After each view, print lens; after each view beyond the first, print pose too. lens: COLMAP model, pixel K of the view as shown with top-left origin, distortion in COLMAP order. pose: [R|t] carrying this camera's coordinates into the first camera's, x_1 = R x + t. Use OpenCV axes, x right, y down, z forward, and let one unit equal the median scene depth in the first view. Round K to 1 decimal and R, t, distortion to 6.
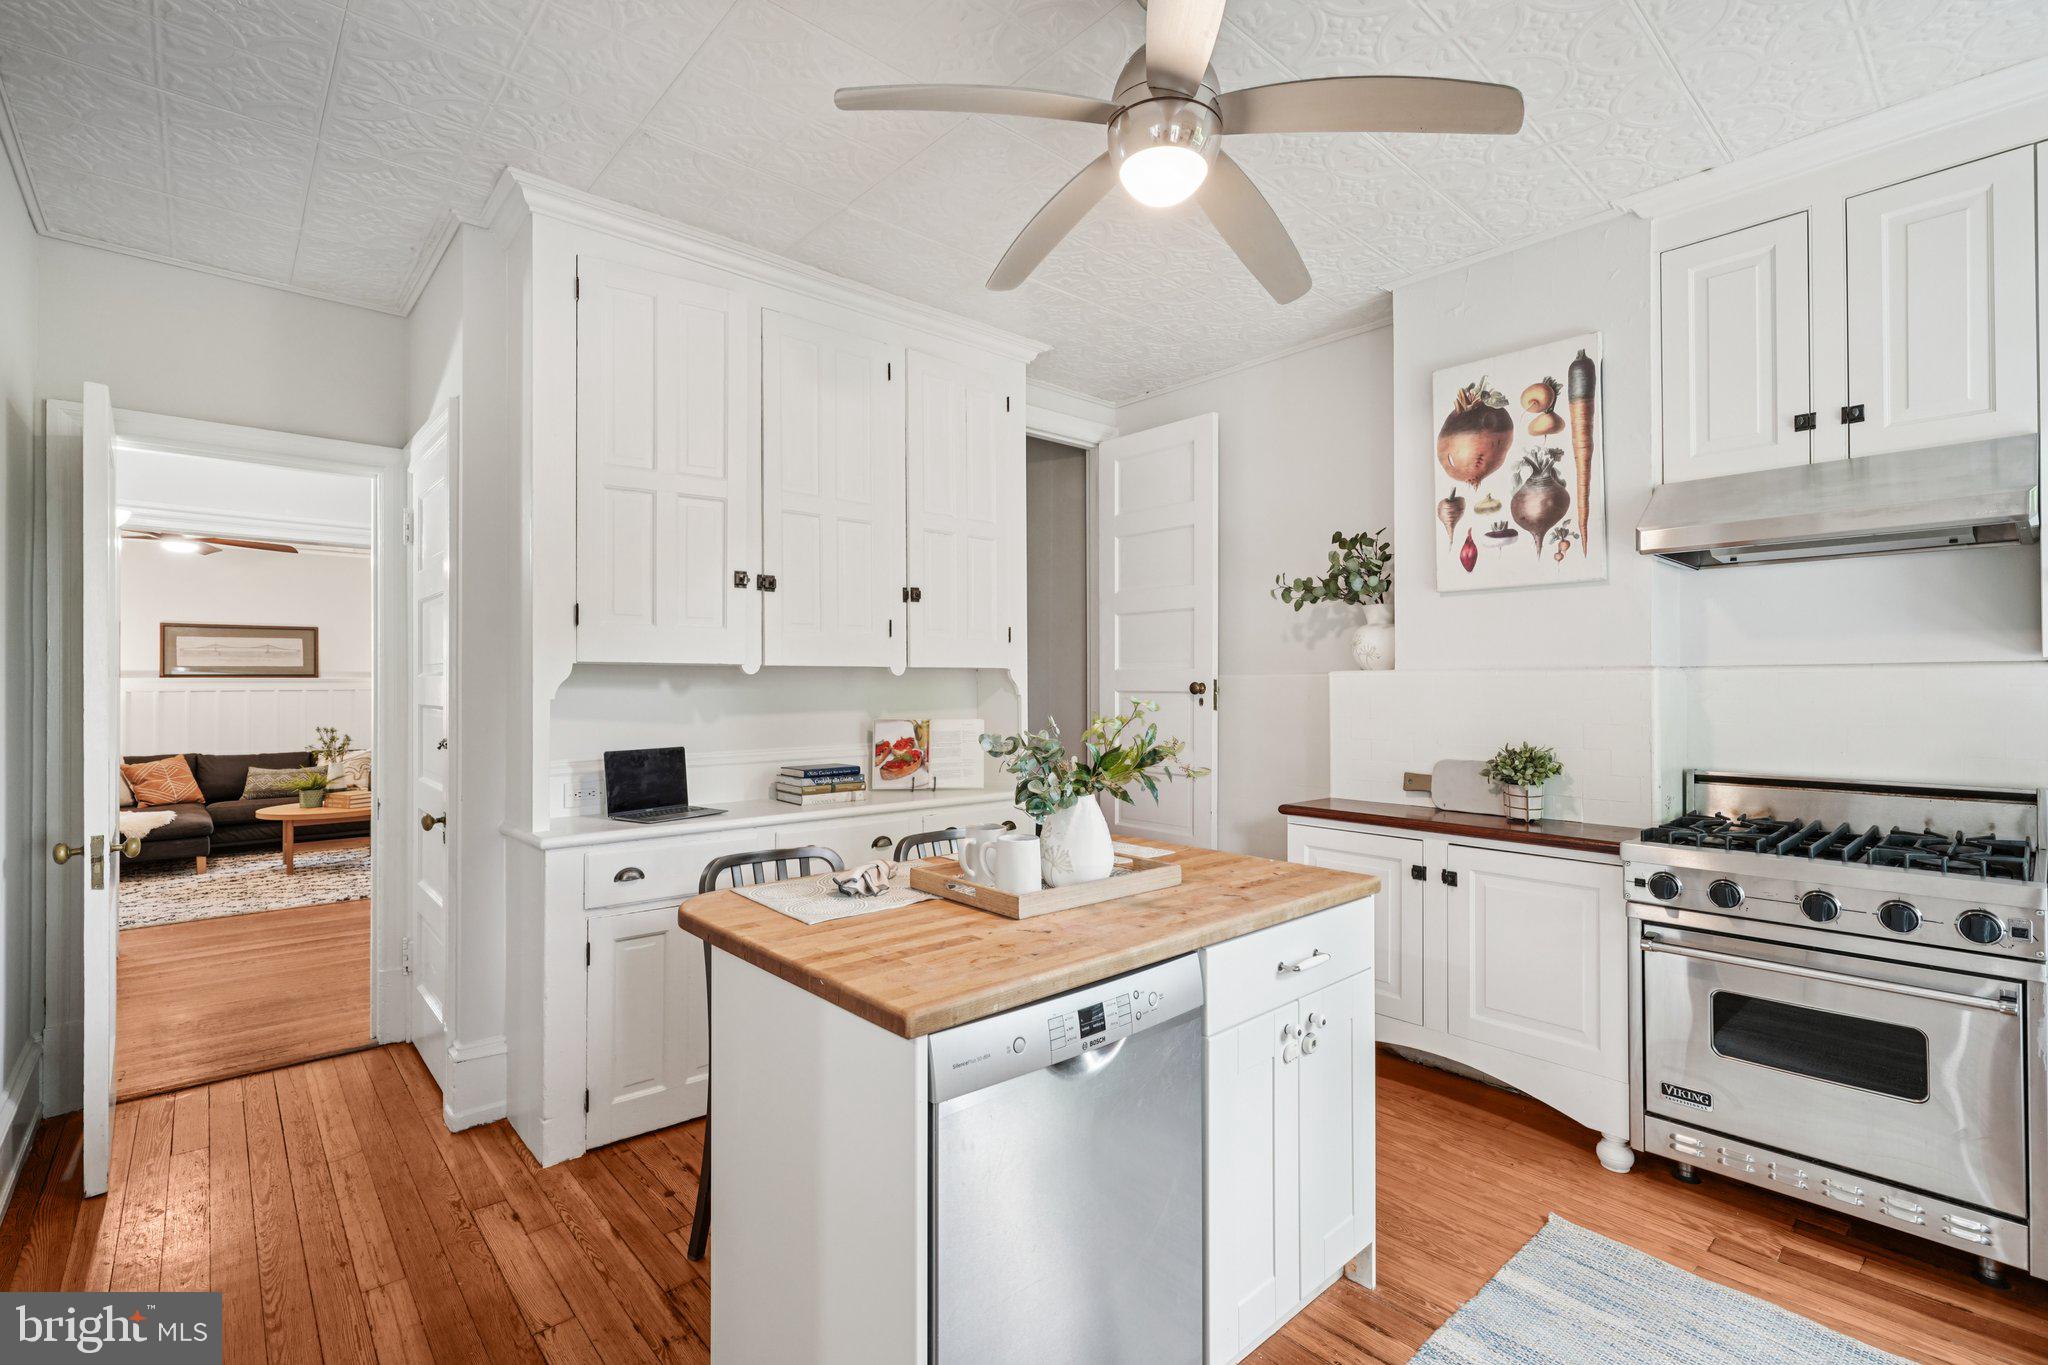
lens RADIAL K [[914.5, 0, 1019.1], [0, 914.5, 685.8], [0, 0, 1]] dist [-0.000859, 0.000354]
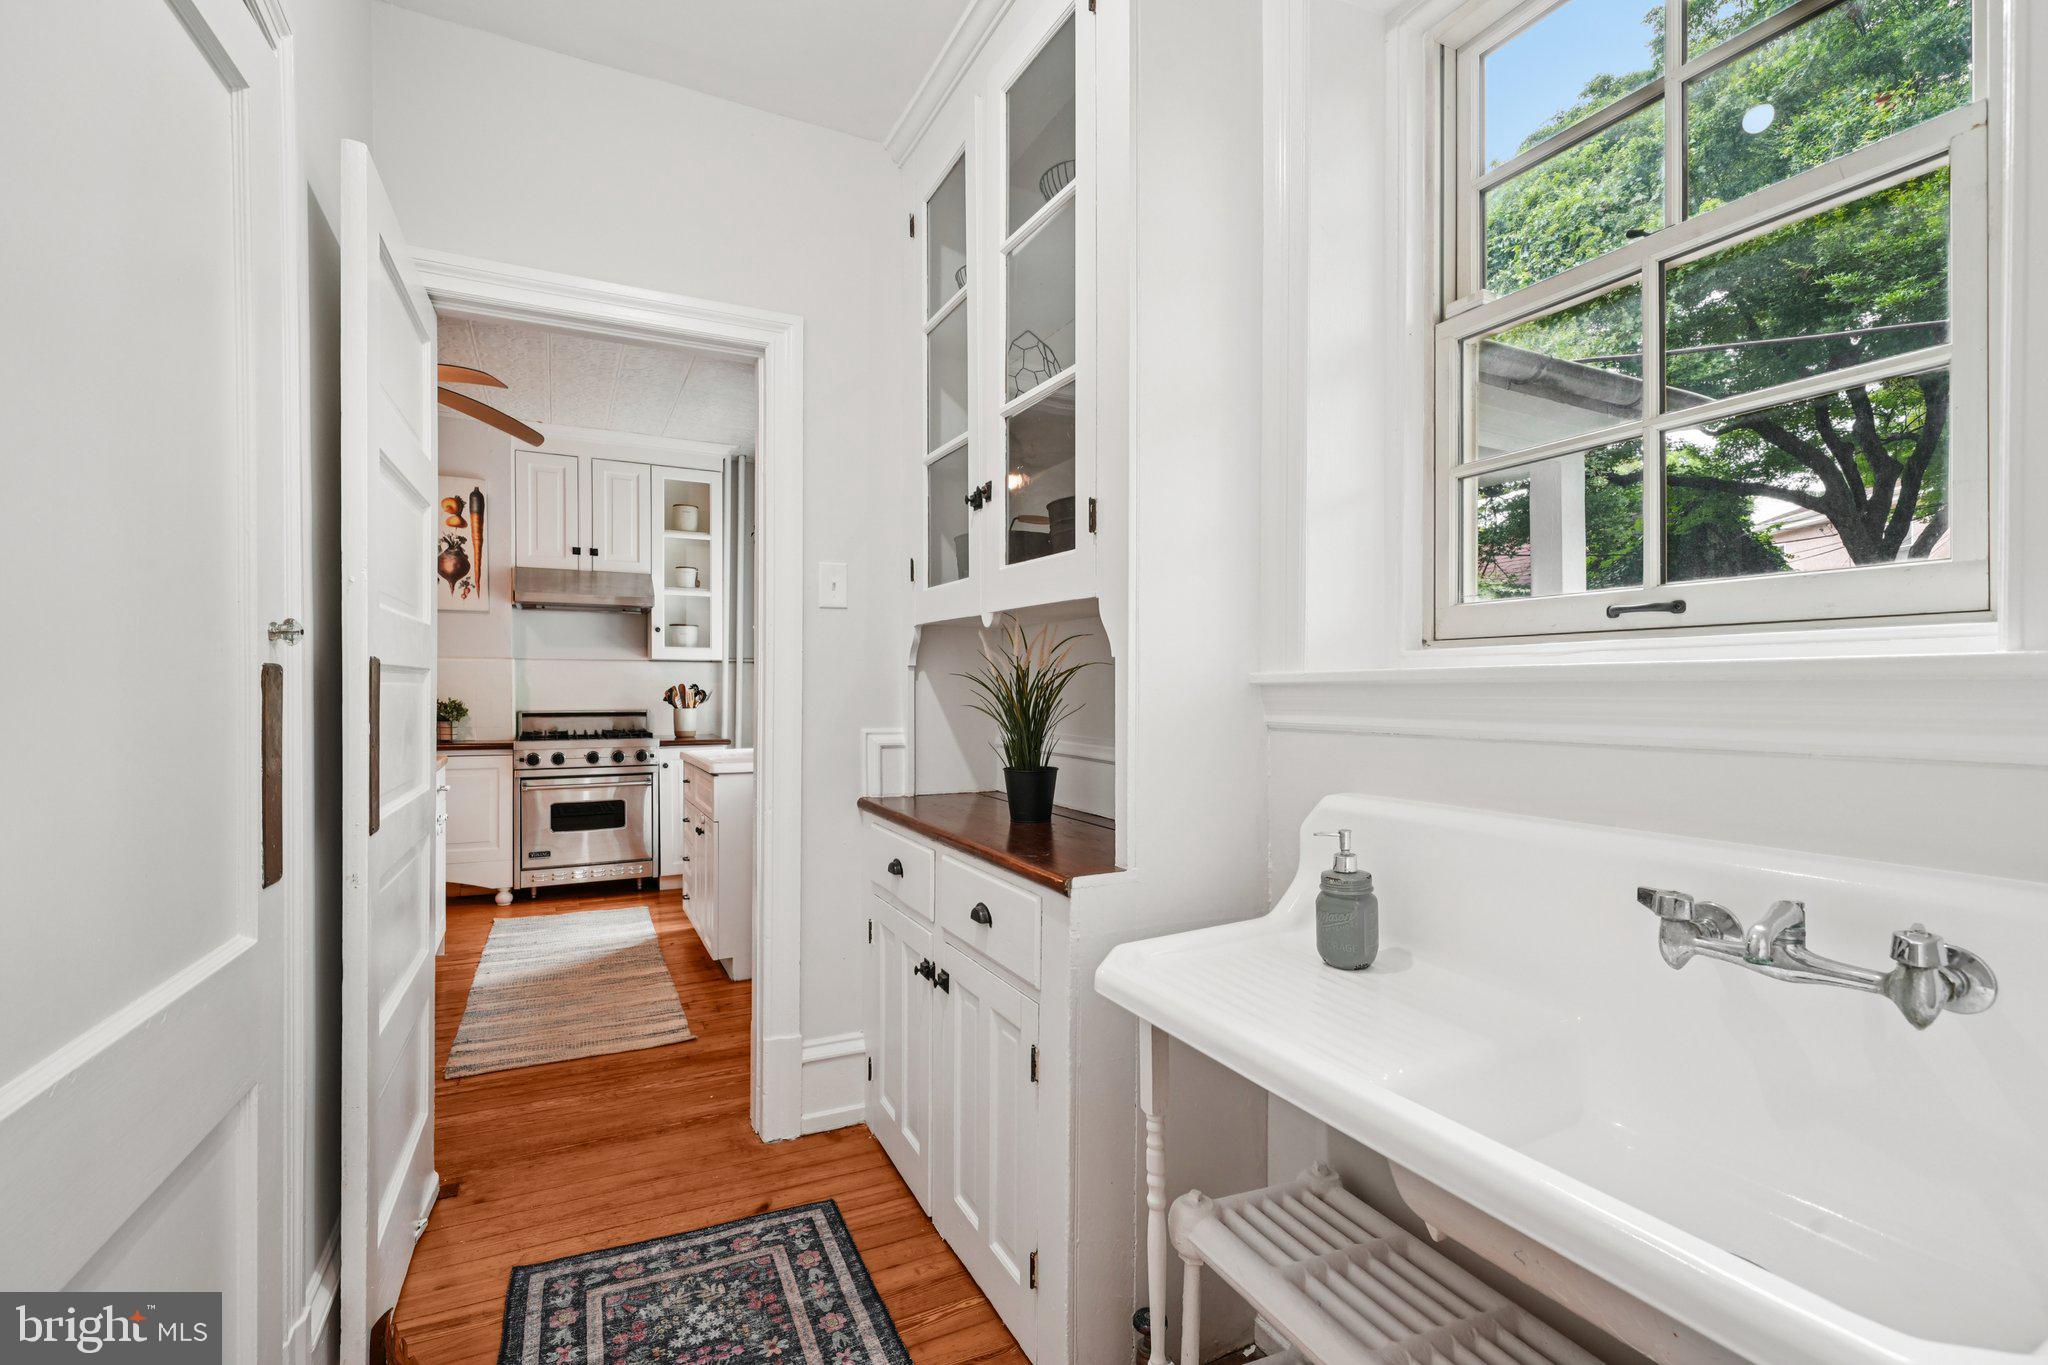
lens RADIAL K [[954.9, 0, 1026.9], [0, 954.9, 686.5], [0, 0, 1]] dist [0.002312, -0.000312]
pose [[0.266441, 0.003203, 0.963846, -0.959174], [-0.007572, 0.999971, -0.001230, 0.033008], [-0.963821, -0.006971, 0.266458, -0.600289]]
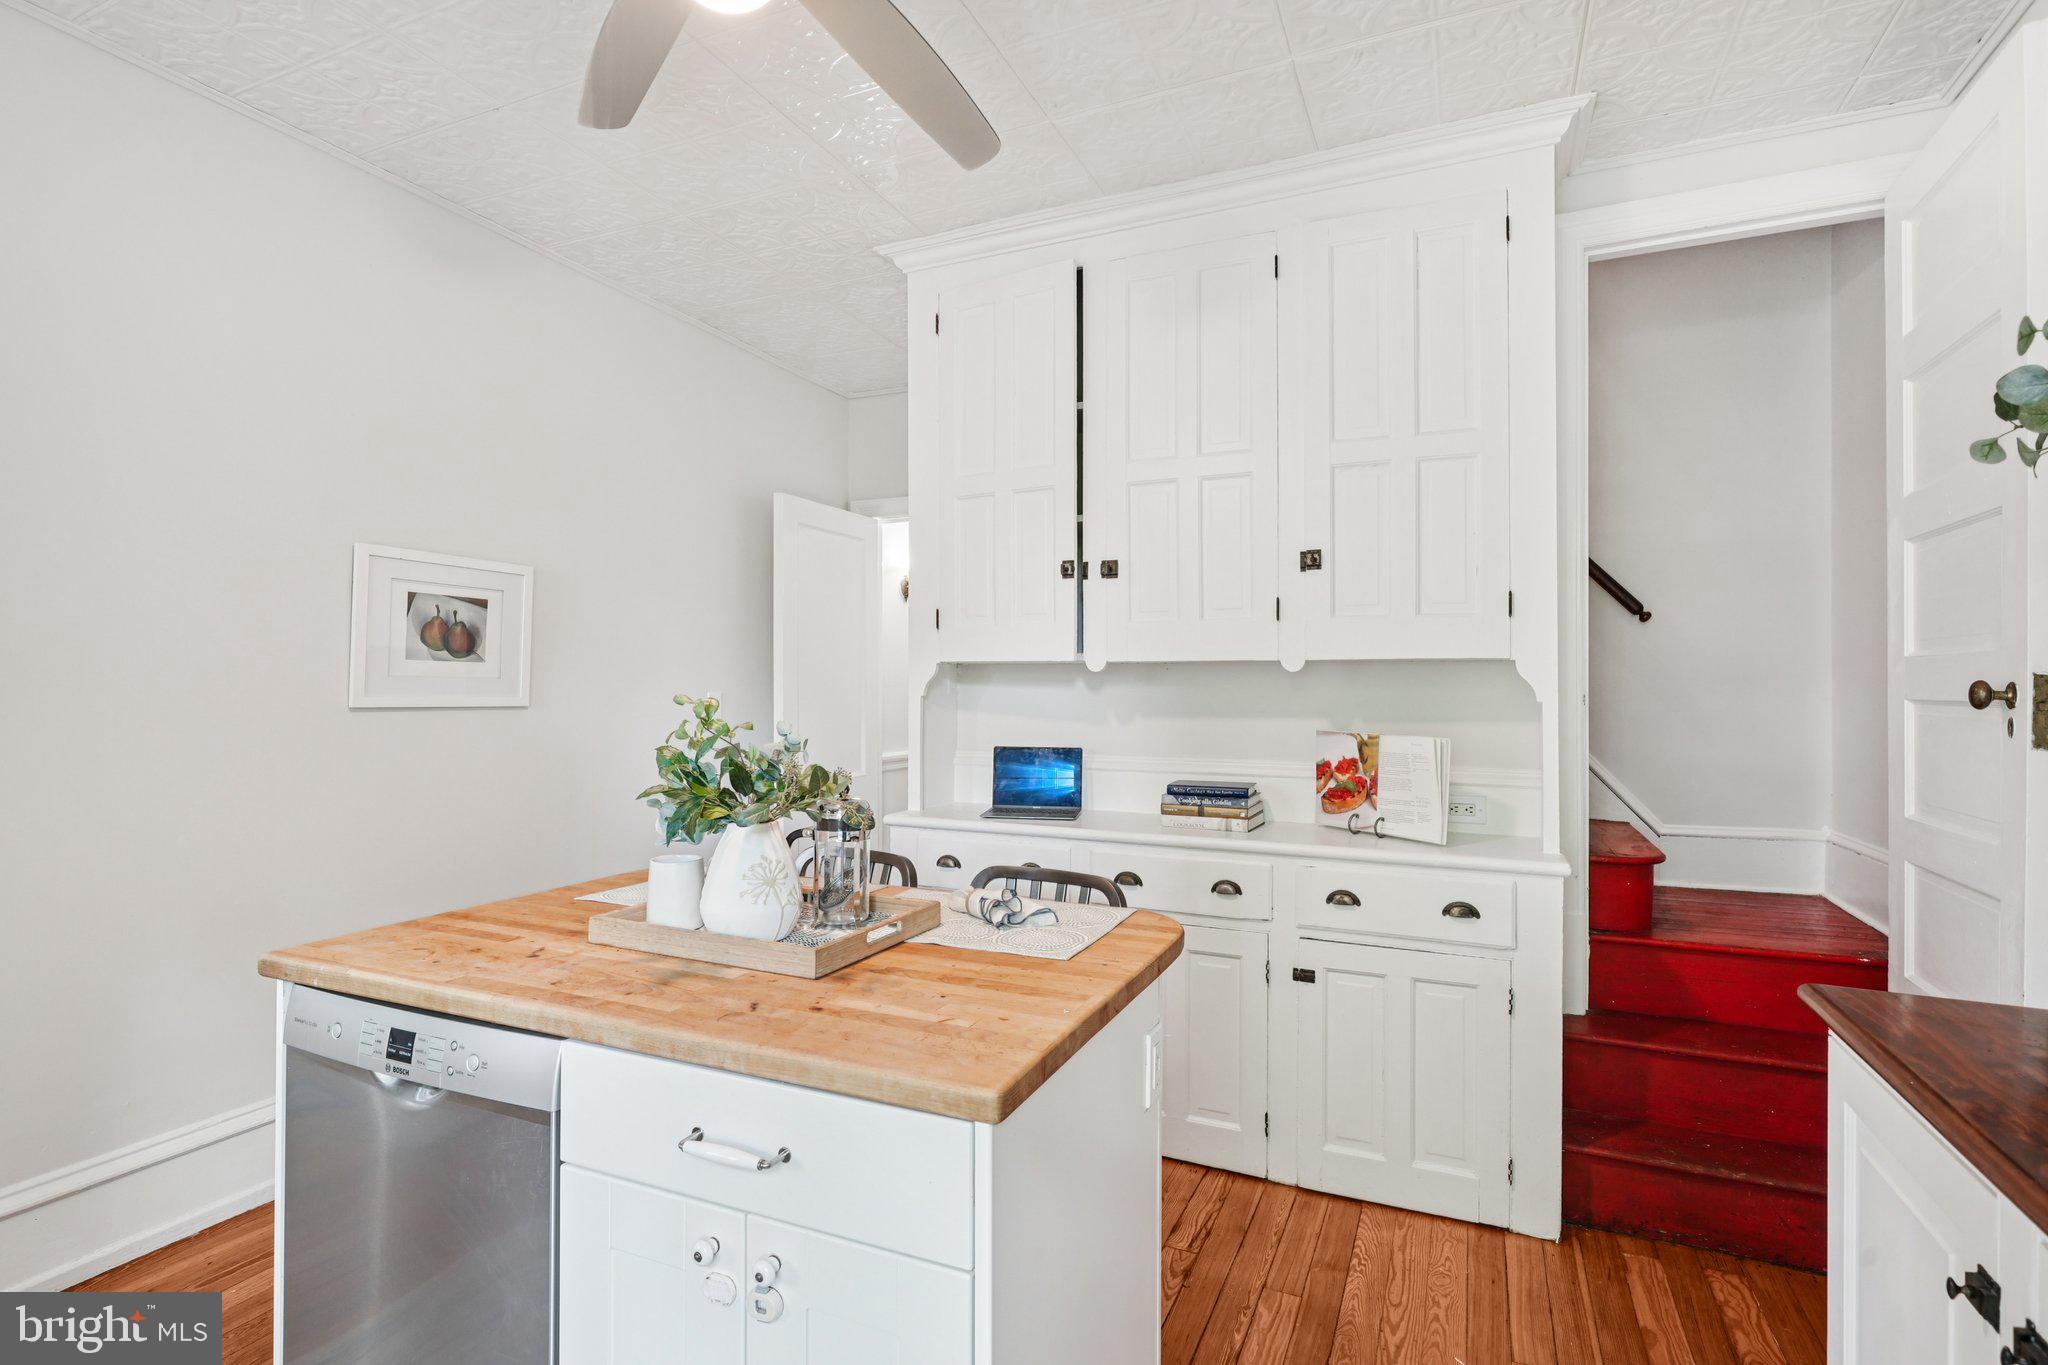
lens RADIAL K [[989.7, 0, 1018.6], [0, 989.7, 678.0], [0, 0, 1]] dist [0.005394, 0.000270]
pose [[0.411985, -0.005094, -0.911176, 0.533088], [-0.004979, 0.999957, -0.007842, 0.001770], [0.911177, 0.007768, 0.411942, 0.495920]]
